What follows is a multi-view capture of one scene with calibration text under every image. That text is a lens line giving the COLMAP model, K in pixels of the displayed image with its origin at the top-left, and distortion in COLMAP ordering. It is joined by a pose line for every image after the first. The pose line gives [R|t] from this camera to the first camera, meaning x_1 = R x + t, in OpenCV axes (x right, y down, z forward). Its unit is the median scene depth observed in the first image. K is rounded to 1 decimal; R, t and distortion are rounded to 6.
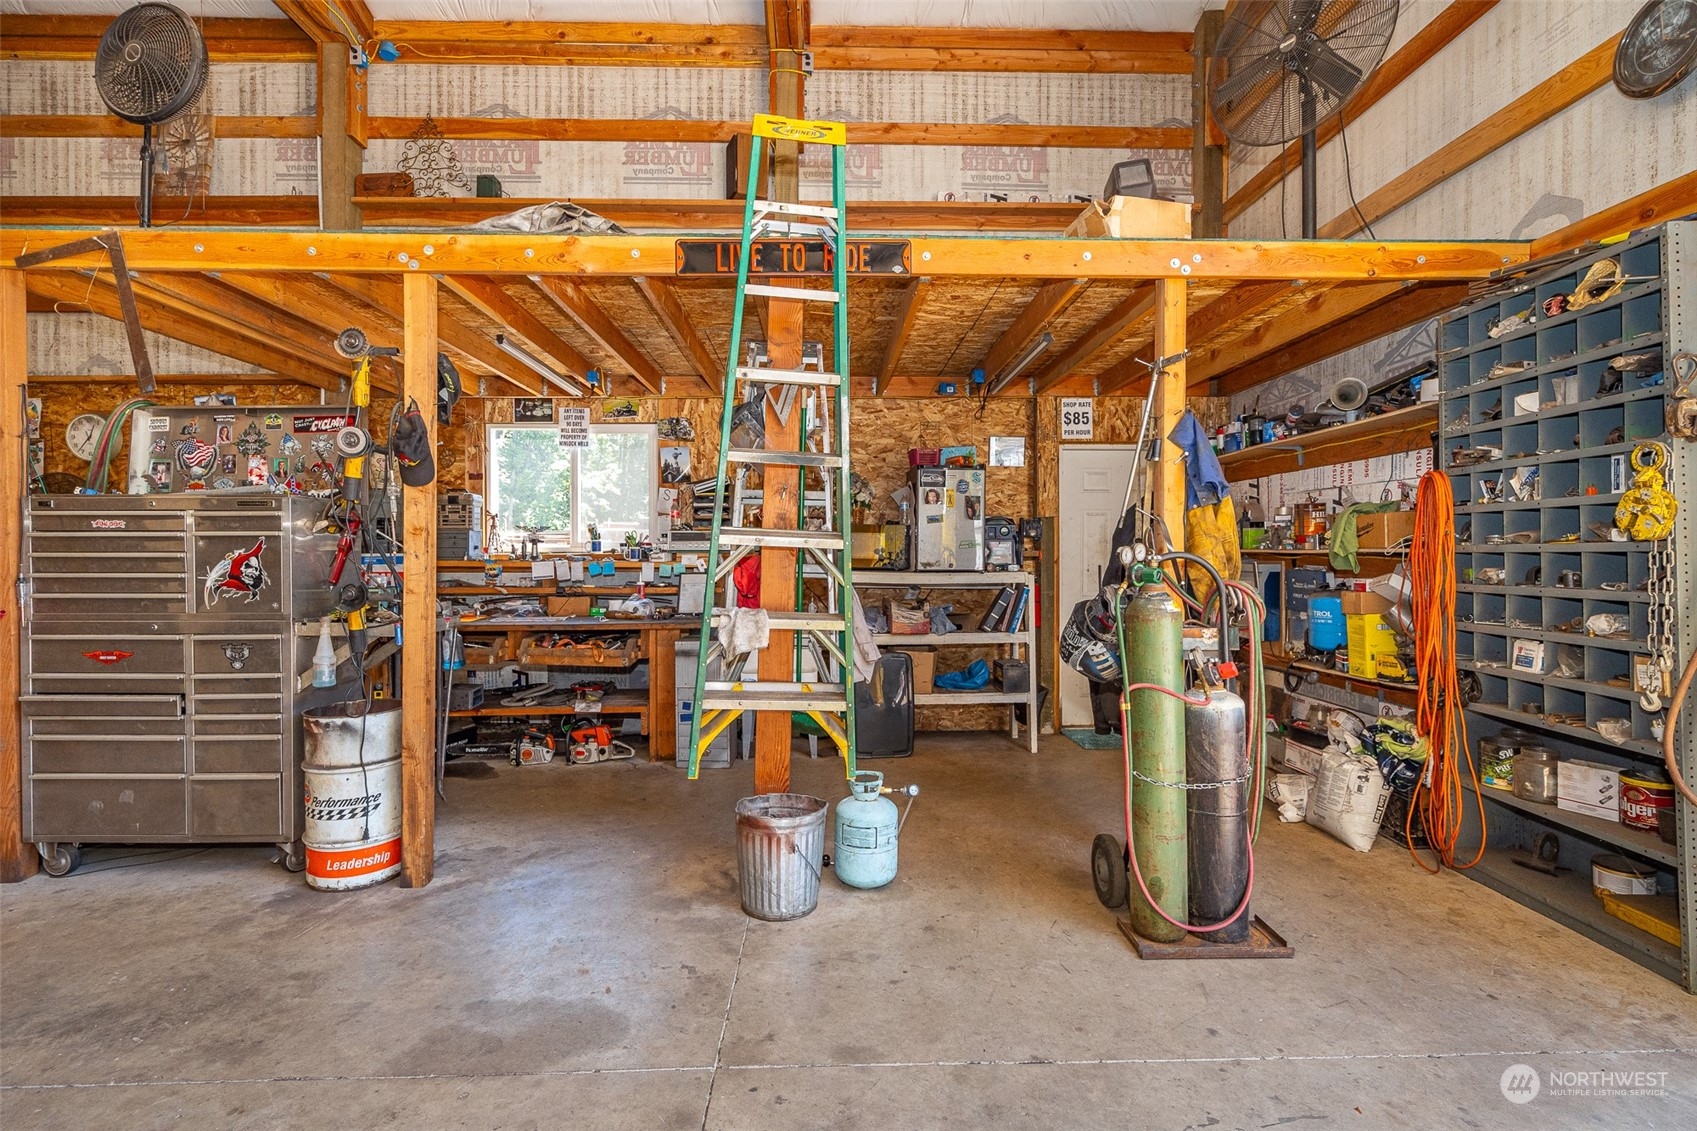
lens RADIAL K [[775.2, 0, 853.7], [0, 775.2, 571.6], [0, 0, 1]] dist [-0.002278, -0.000577]
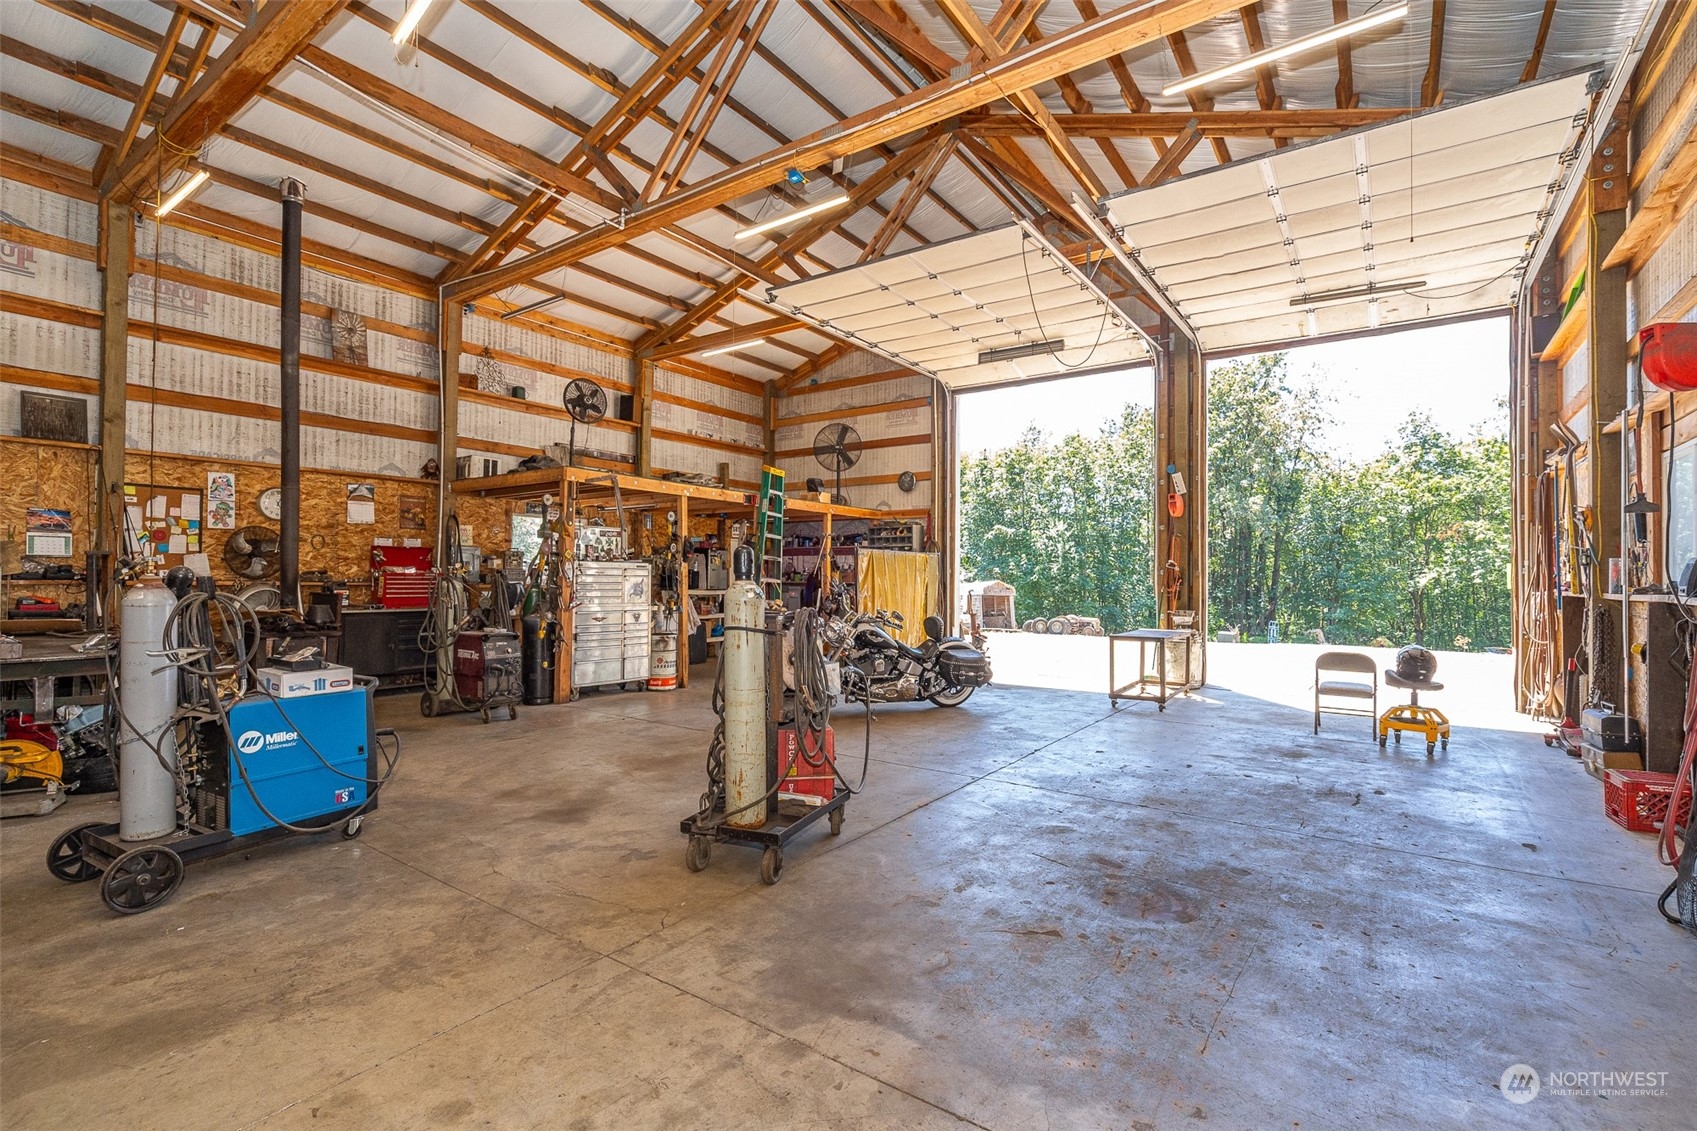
lens RADIAL K [[775.2, 0, 853.7], [0, 775.2, 571.6], [0, 0, 1]] dist [-0.002278, -0.000577]
pose [[0.596527, 0.015151, 0.802450, -1.517495], [0.006862, 0.999689, -0.023976, 0.003890], [-0.802564, 0.019808, 0.596237, -0.813330]]
